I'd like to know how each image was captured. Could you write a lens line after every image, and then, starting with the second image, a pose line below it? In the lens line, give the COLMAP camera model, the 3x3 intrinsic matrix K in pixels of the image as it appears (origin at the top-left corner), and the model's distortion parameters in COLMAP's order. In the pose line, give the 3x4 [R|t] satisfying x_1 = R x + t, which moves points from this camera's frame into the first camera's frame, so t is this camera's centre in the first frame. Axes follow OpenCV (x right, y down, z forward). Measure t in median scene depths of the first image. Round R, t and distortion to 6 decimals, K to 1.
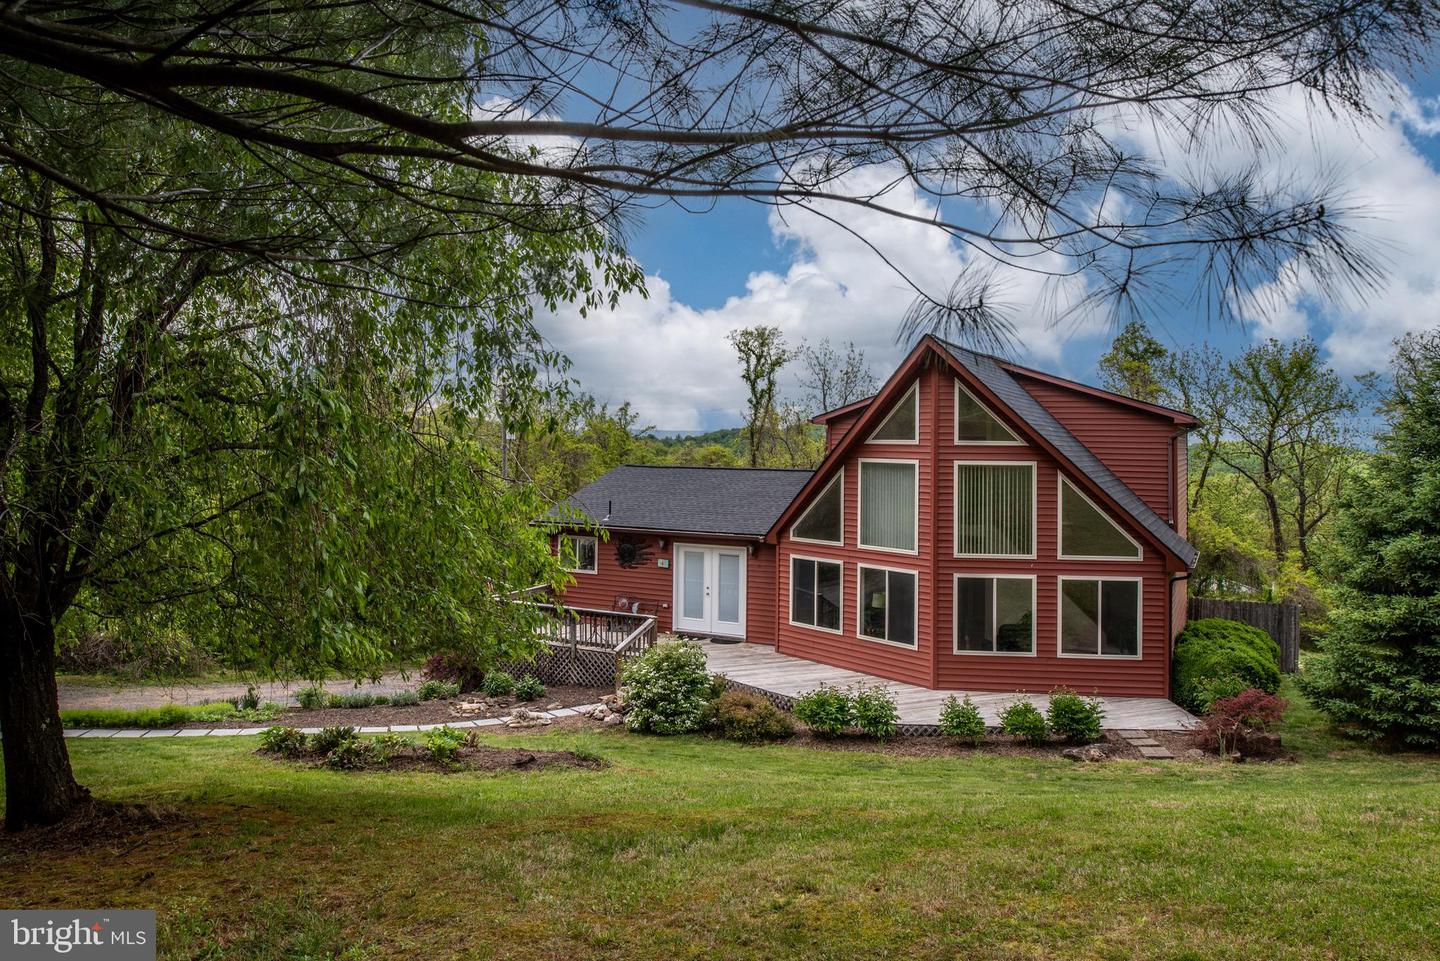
lens RADIAL K [[1008.5, 0, 720.8], [0, 1008.5, 414.5], [0, 0, 1]] dist [-0.006701, -0.005343]
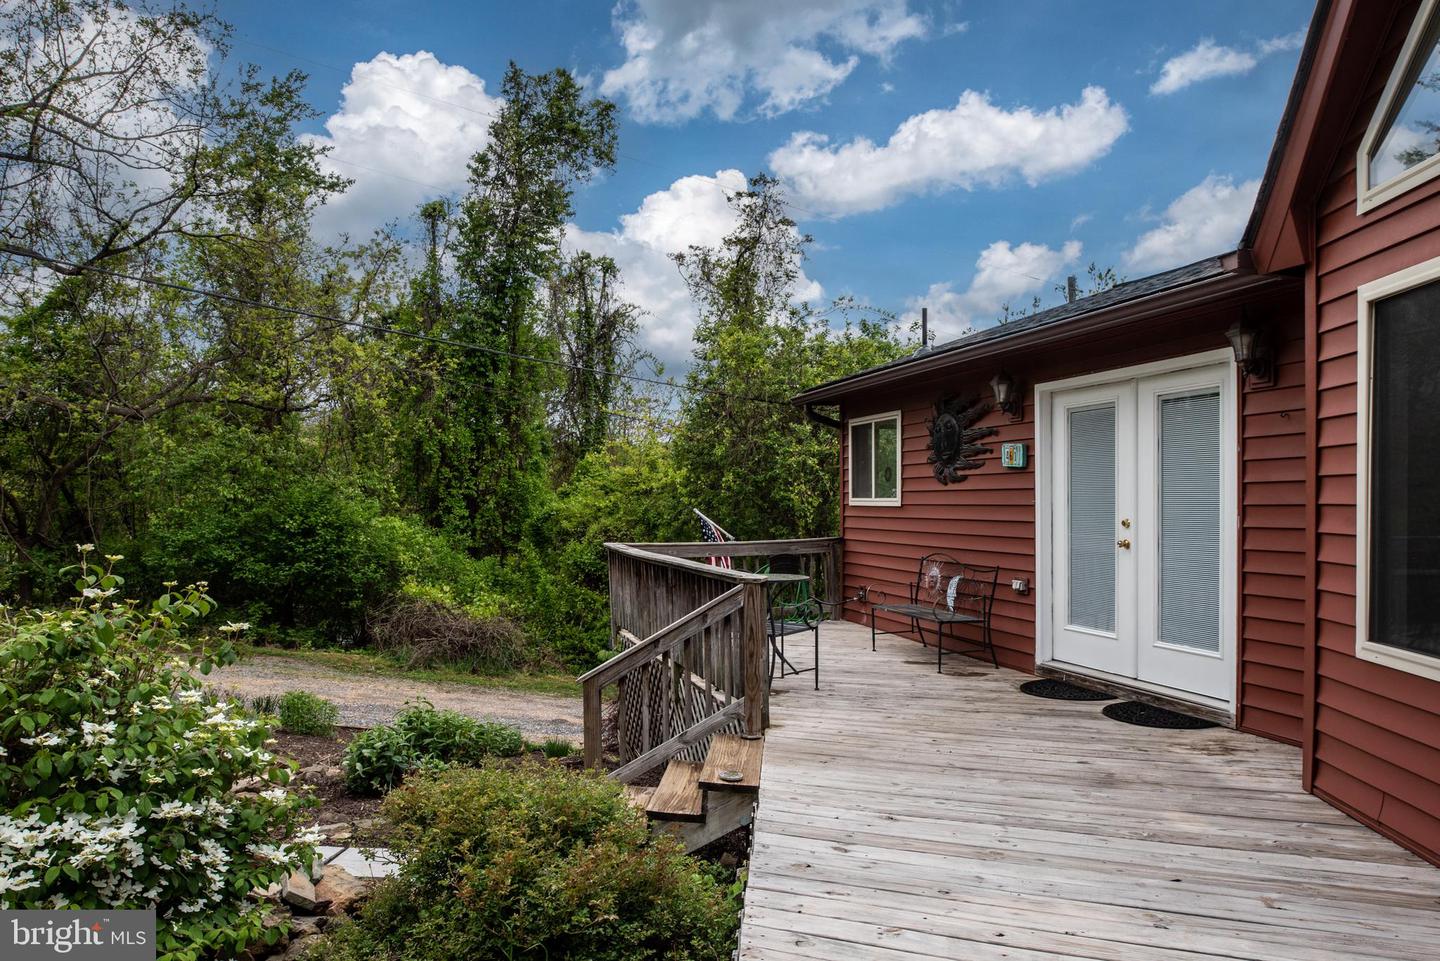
lens RADIAL K [[1003.5, 0, 722.5], [0, 1003.5, 519.5], [0, 0, 1]] dist [-0.028411, -0.000924]
pose [[0.698053, -0.005585, -0.716024, 0.136124], [0.036843, 0.998925, 0.028127, 0.197833], [0.715097, -0.046014, 0.697509, 0.900664]]
